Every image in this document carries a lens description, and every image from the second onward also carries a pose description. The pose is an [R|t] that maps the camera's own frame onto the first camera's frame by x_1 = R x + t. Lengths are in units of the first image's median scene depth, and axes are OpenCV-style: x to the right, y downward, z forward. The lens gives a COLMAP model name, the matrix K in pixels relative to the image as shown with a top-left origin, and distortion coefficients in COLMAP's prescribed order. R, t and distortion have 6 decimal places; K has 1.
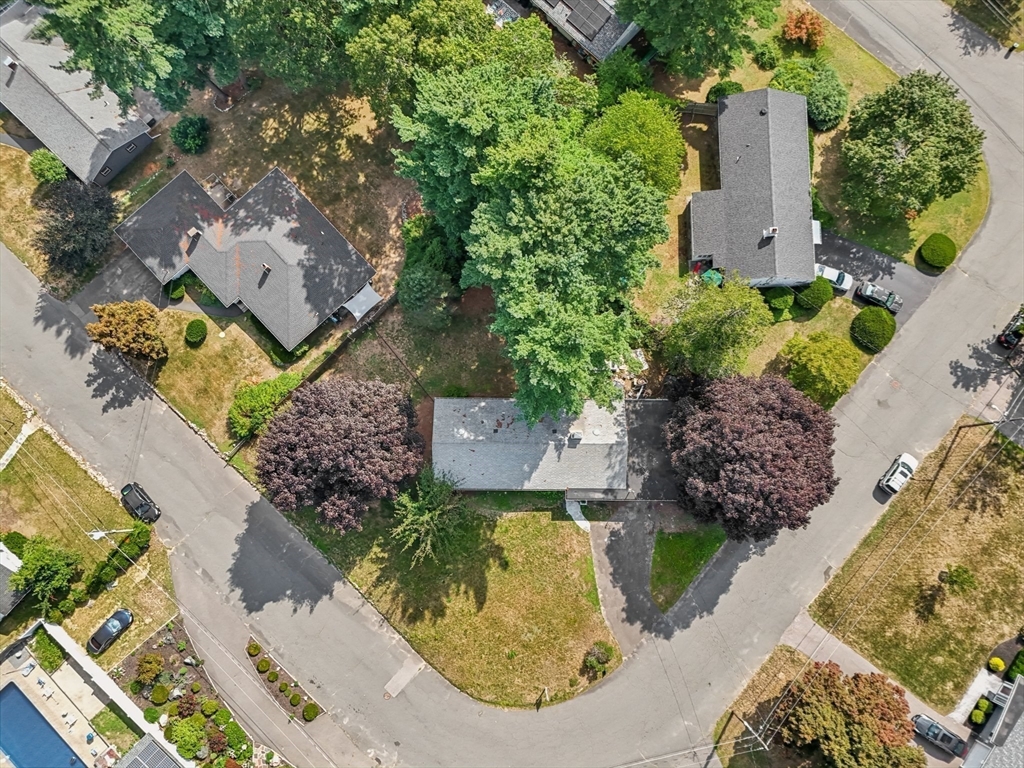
lens RADIAL K [[759.4, 0, 509.9], [0, 759.4, 382.5], [0, 0, 1]] dist [0.056652, -0.057665]
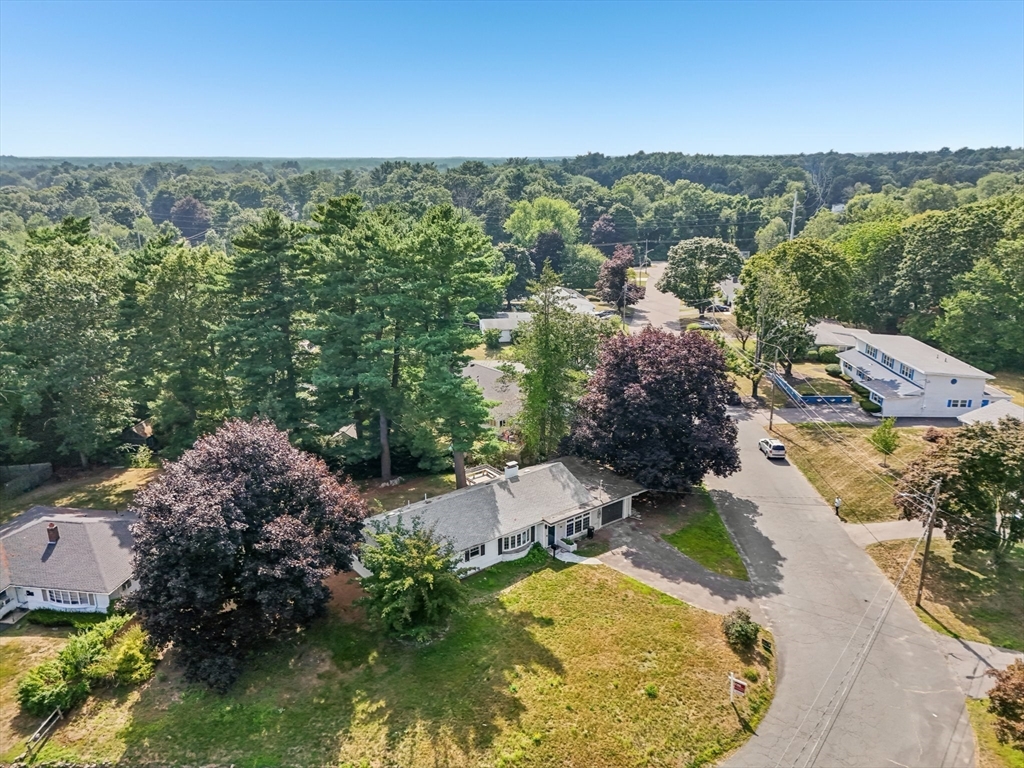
lens RADIAL K [[759.4, 0, 511.5], [0, 759.4, 381.9], [0, 0, 1]] dist [0.056652, -0.057665]
pose [[0.787189, -0.177917, 0.590491, -0.390560], [0.613238, 0.327310, -0.718893, 0.634514], [-0.065371, 0.928016, 0.366760, 0.557870]]
